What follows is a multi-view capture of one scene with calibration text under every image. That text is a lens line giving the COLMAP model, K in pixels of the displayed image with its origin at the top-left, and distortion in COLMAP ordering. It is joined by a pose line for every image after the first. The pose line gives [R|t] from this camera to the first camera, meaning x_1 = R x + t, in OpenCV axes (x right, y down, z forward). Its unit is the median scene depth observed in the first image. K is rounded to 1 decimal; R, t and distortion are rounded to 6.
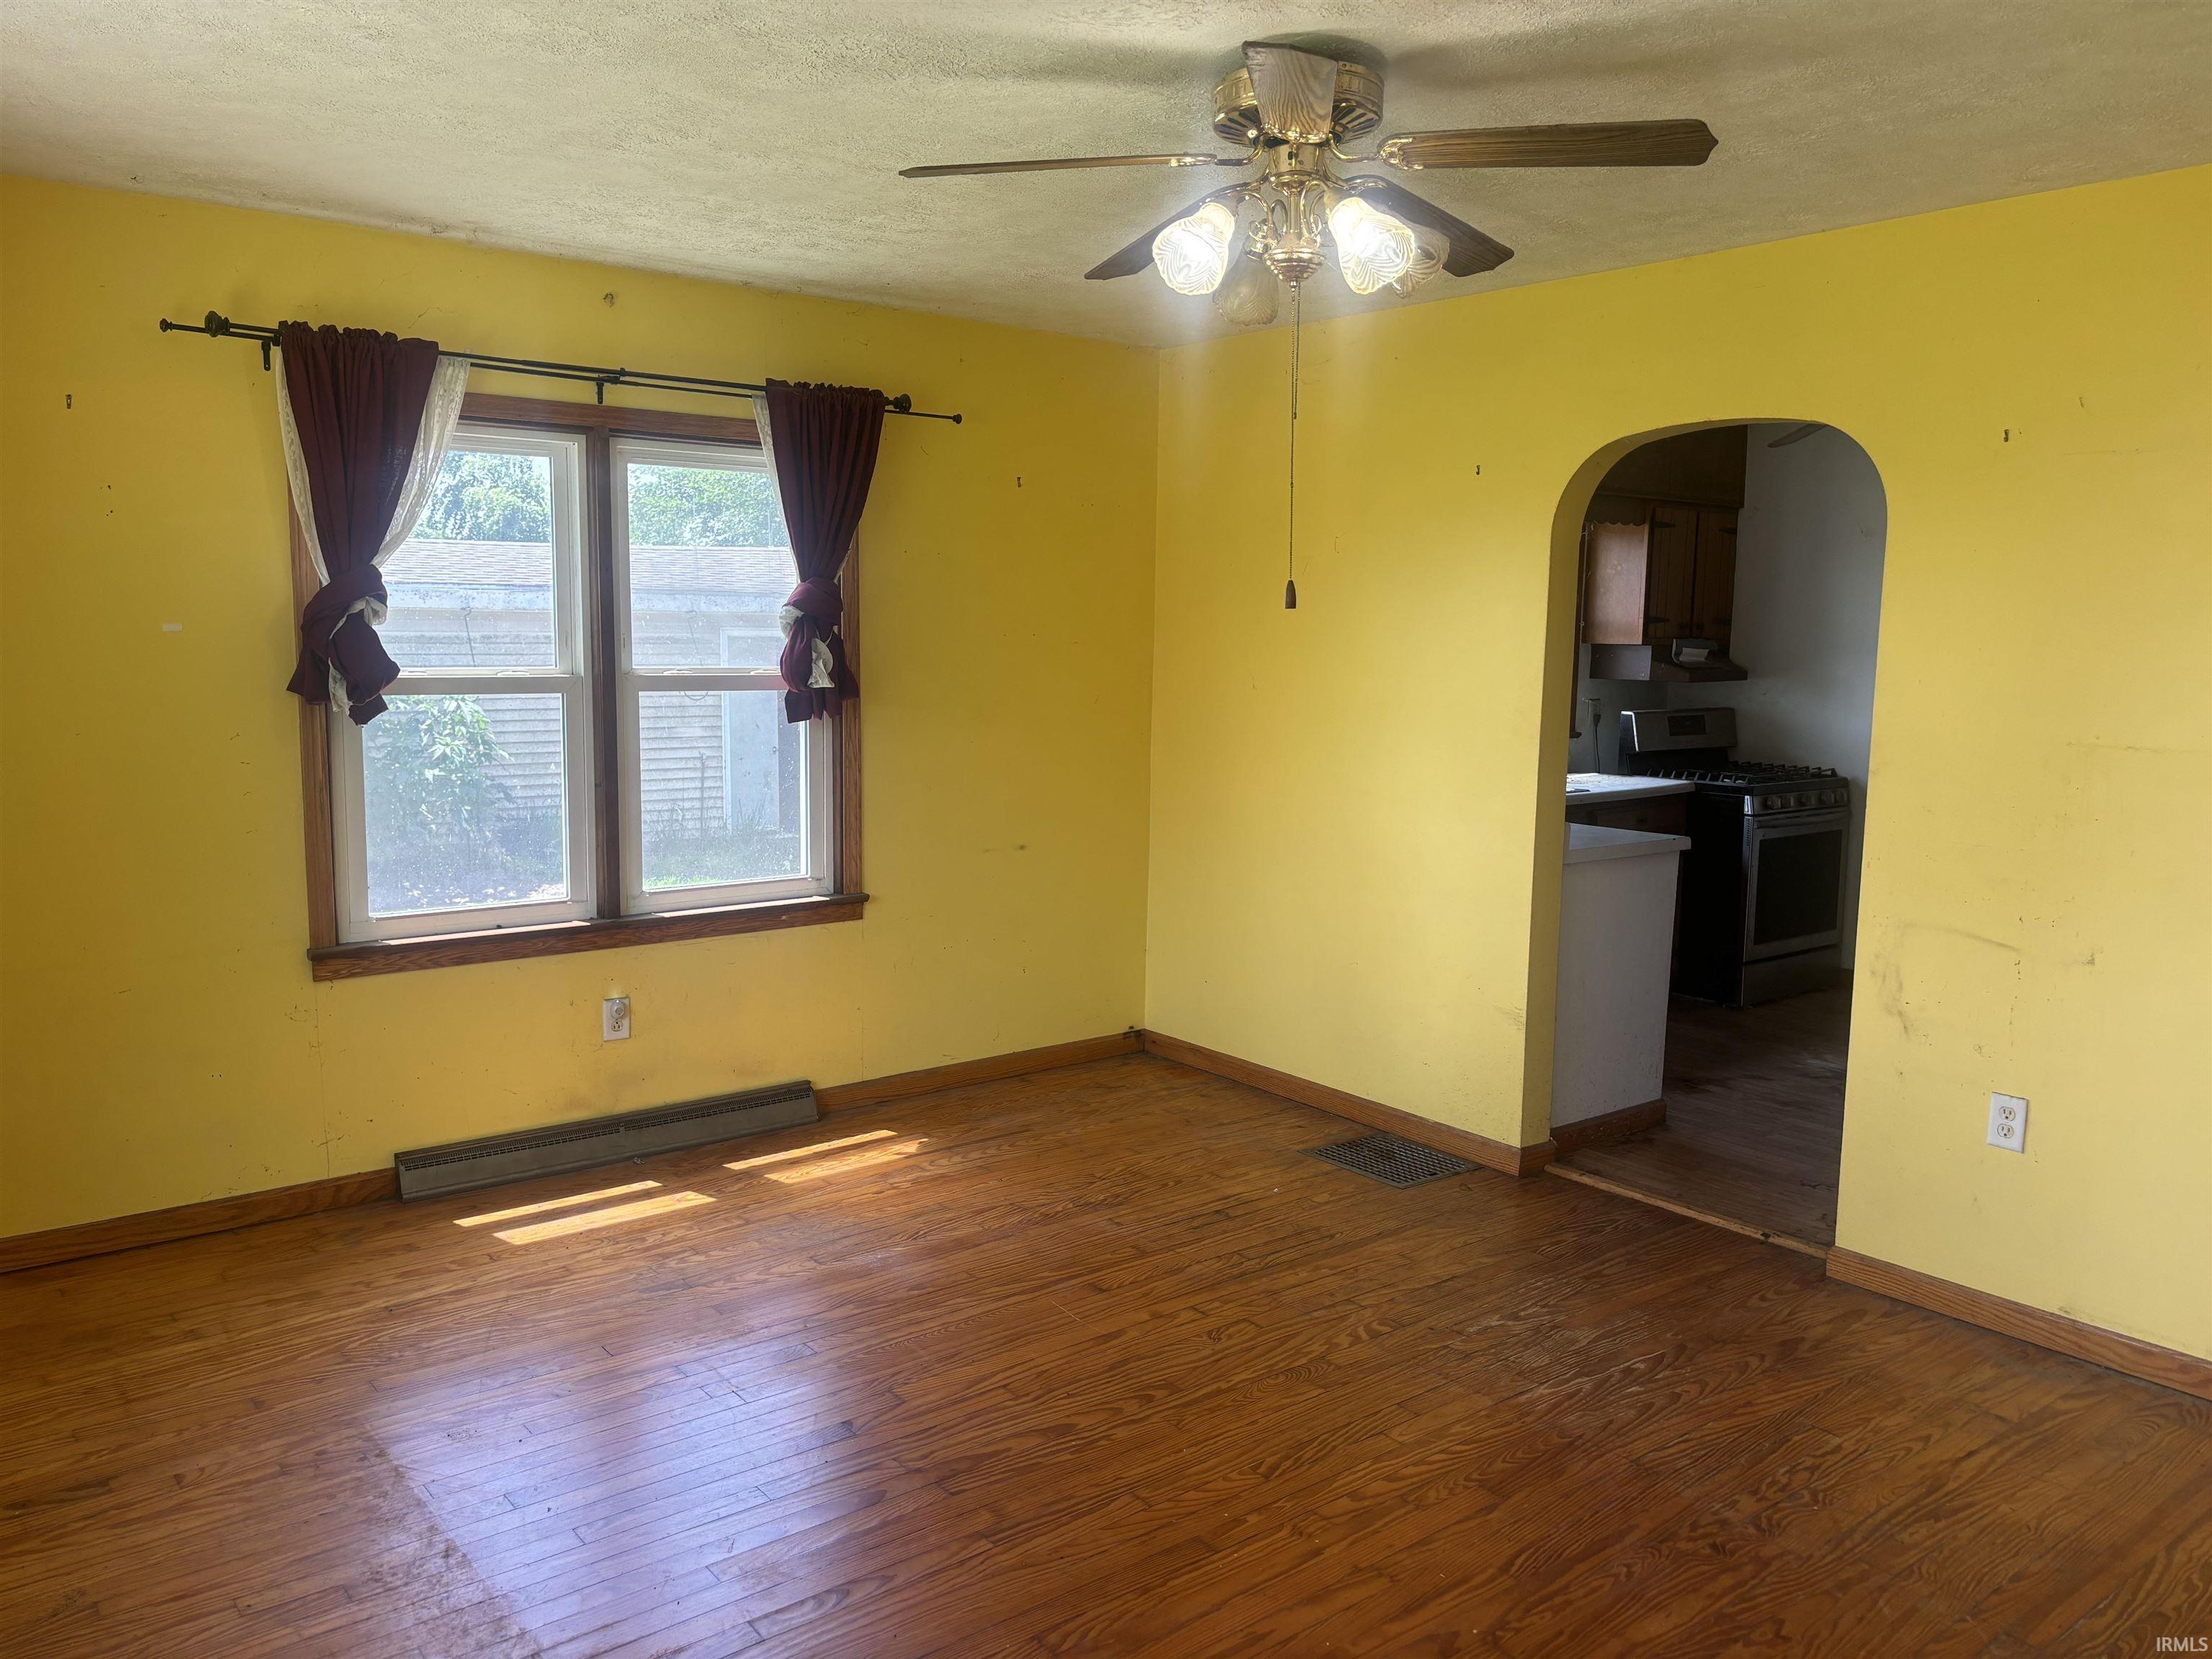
lens RADIAL K [[1647.8, 0, 1109.9], [0, 1647.8, 828.8], [0, 0, 1]] dist [0.008072, 0.003660]
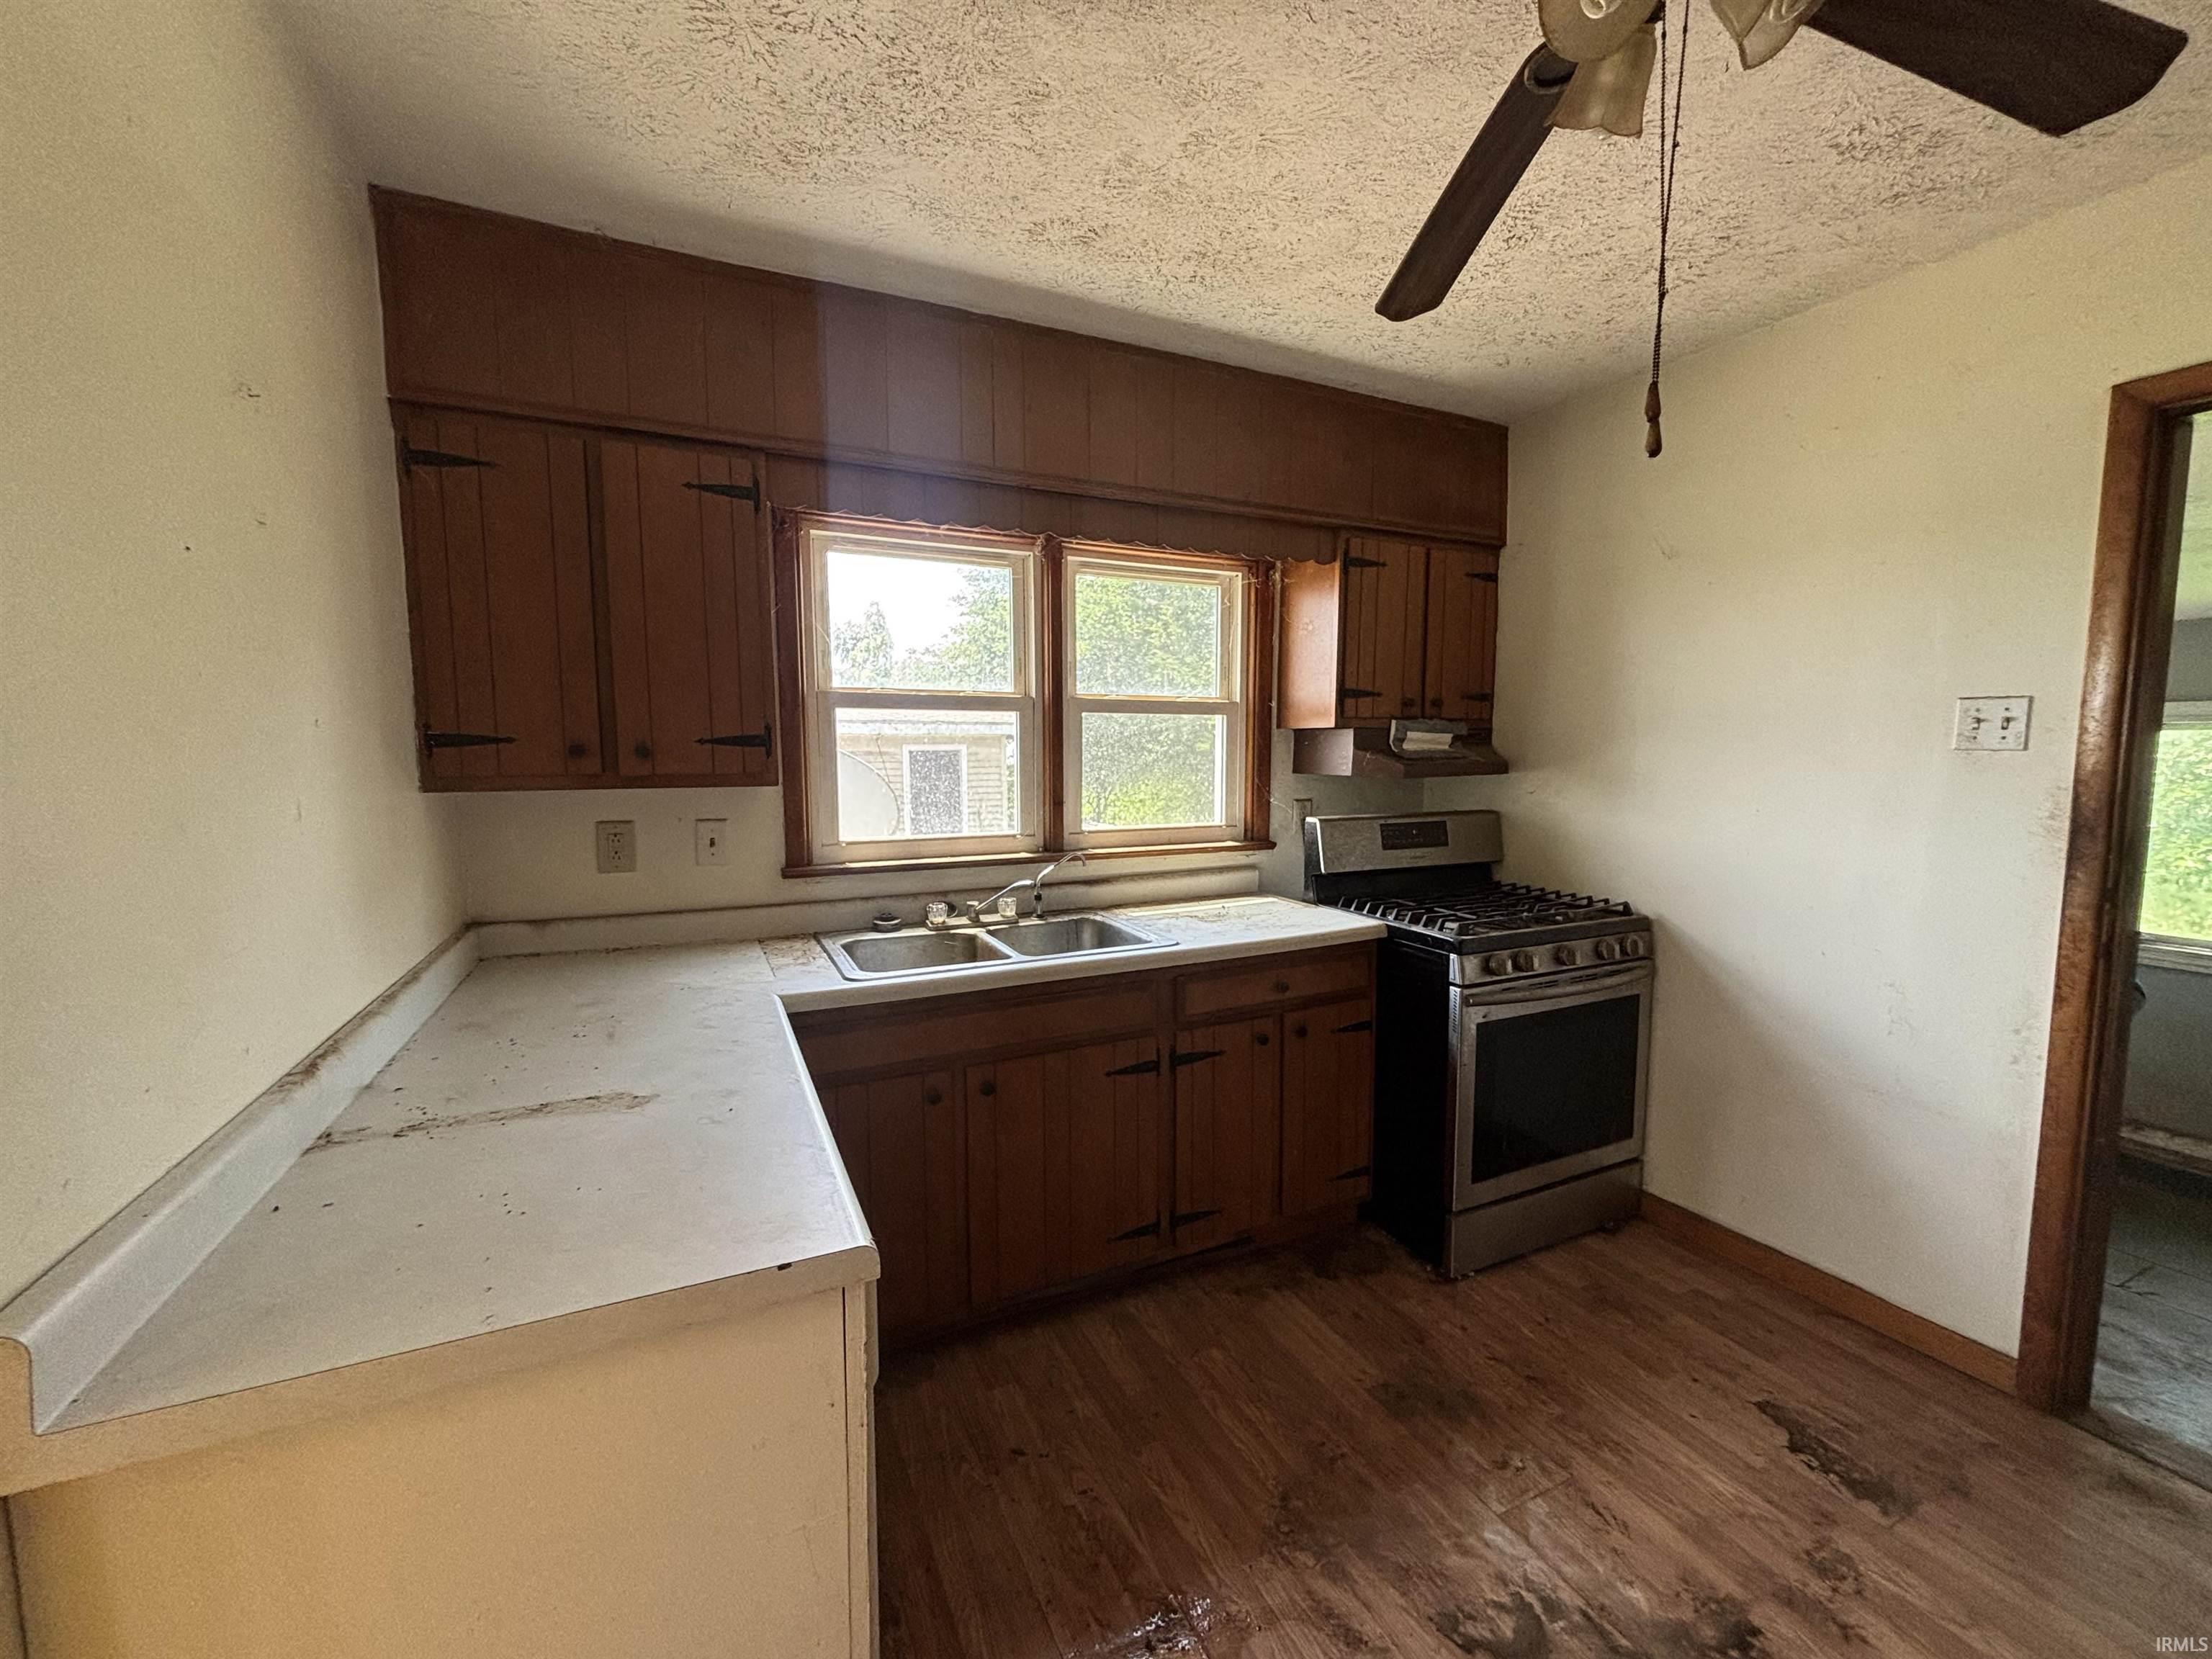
lens RADIAL K [[895.2, 0, 1109.6], [0, 895.2, 826.0], [0, 0, 1]] dist [0.002381, 0.000745]
pose [[0.973357, 0.004498, -0.229249, 0.314697], [-0.012232, 0.999402, -0.032329, -0.053453], [0.228966, 0.034272, 0.972831, 0.588568]]
